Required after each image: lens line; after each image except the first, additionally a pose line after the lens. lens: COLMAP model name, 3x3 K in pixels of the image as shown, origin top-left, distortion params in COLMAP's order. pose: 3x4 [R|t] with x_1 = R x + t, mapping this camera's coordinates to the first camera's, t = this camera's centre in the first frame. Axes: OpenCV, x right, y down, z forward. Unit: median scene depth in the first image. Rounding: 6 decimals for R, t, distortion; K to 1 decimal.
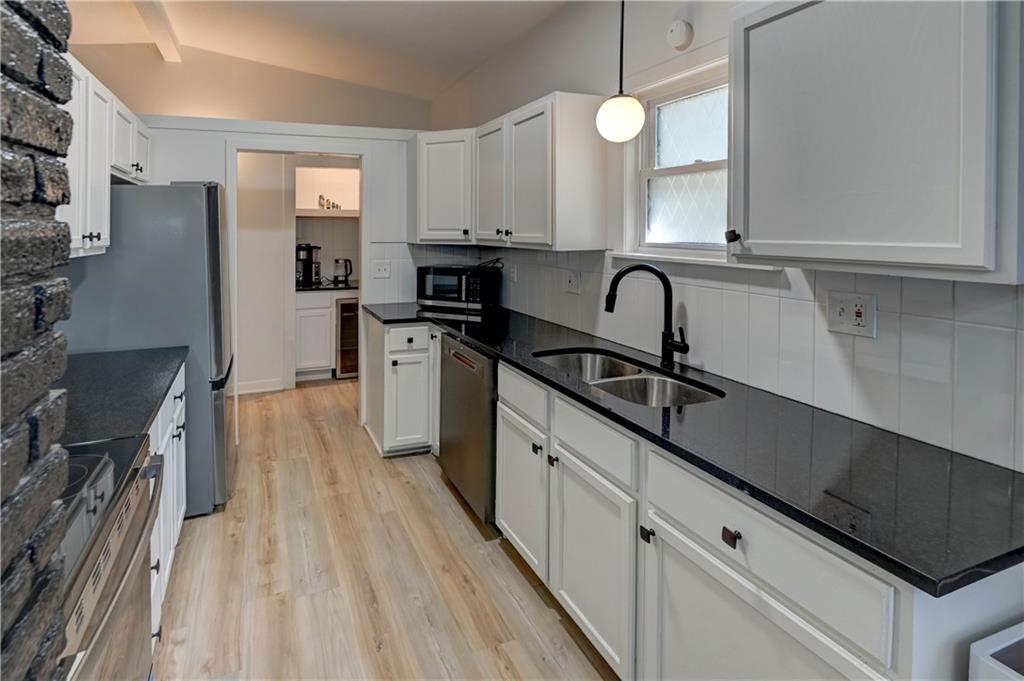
lens RADIAL K [[477.5, 0, 417.6], [0, 477.5, 224.3], [0, 0, 1]] dist [0.000537, -0.000167]
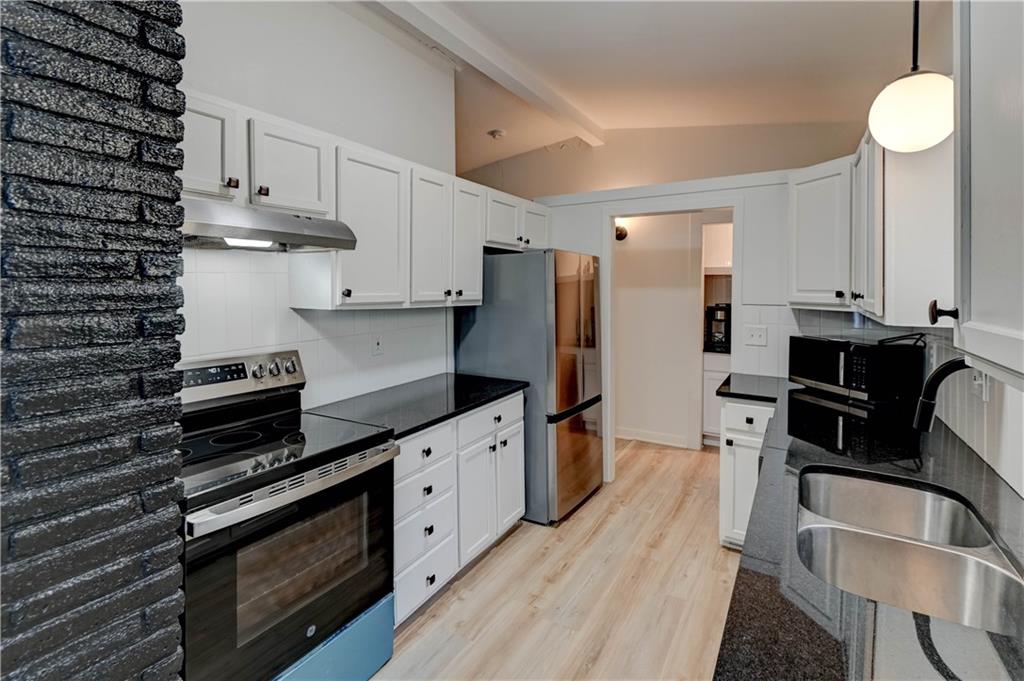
lens RADIAL K [[468.1, 0, 540.6], [0, 468.1, 283.0], [0, 0, 1]] dist [-0.000693, -0.000475]
pose [[0.671369, -0.000121, -0.741124, 0.347961], [0.000717, 1.000000, 0.000486, -0.002555], [0.741123, -0.000857, 0.671368, 0.163216]]
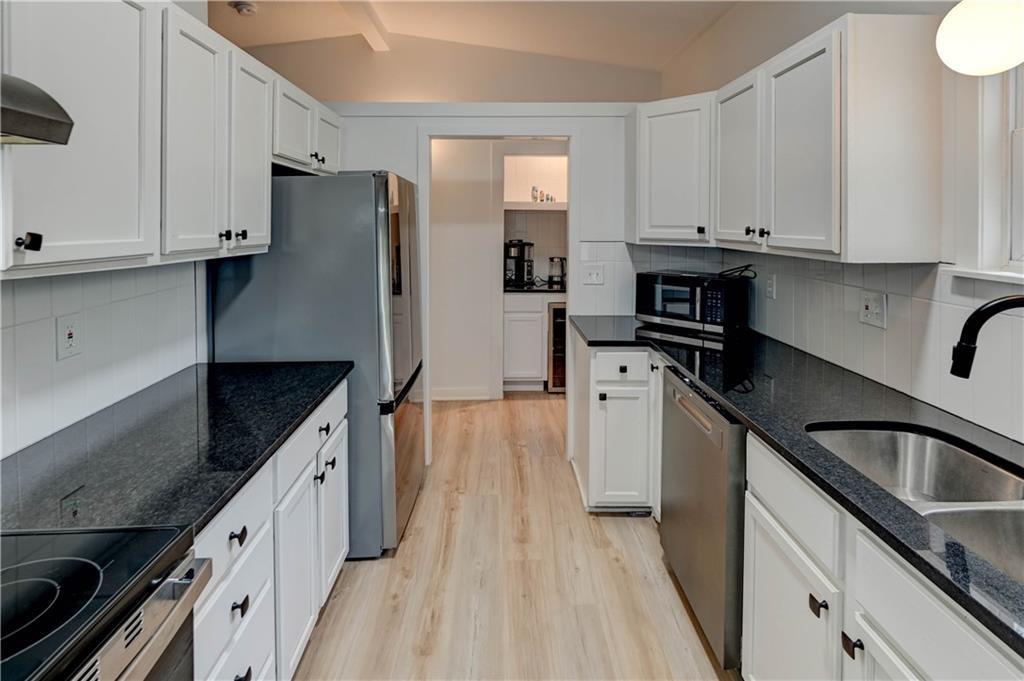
lens RADIAL K [[476.2, 0, 515.8], [0, 476.2, 219.7], [0, 0, 1]] dist [0.002898, -0.000512]
pose [[0.958543, 0.002339, -0.284937, 0.036713], [-0.000876, 0.999986, 0.005262, -0.004297], [0.284945, -0.004794, 0.958532, 0.205858]]
